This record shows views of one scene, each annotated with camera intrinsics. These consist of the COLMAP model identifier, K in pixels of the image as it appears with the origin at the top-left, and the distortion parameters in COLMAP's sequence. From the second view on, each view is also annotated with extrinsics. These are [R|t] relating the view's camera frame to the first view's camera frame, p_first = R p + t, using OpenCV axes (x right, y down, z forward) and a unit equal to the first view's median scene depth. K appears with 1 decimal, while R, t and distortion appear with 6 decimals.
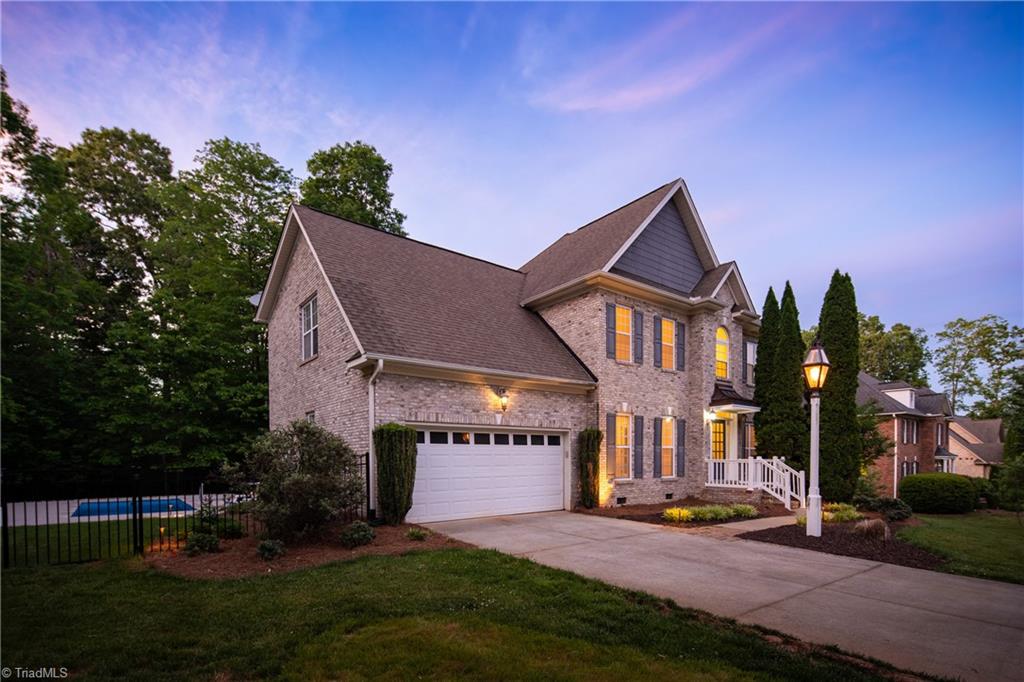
lens RADIAL K [[496.6, 0, 498.0], [0, 496.6, 467.5], [0, 0, 1]] dist [-0.001602, -0.000740]
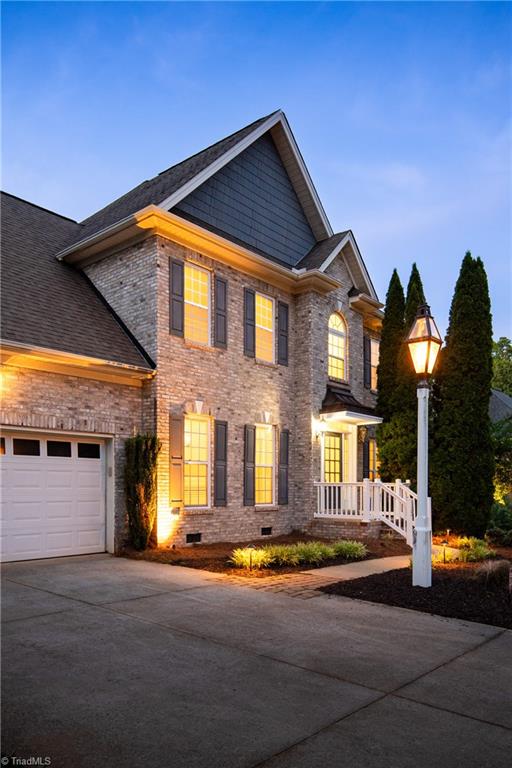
lens RADIAL K [[564.6, 0, 256.4], [0, 564.6, 490.4], [0, 0, 1]] dist [0.002232, 0.003491]
pose [[0.977955, 0.004281, 0.208770, 0.162059], [-0.001041, 0.999877, -0.015631, 0.010794], [-0.208811, 0.015069, 0.977840, 0.181066]]
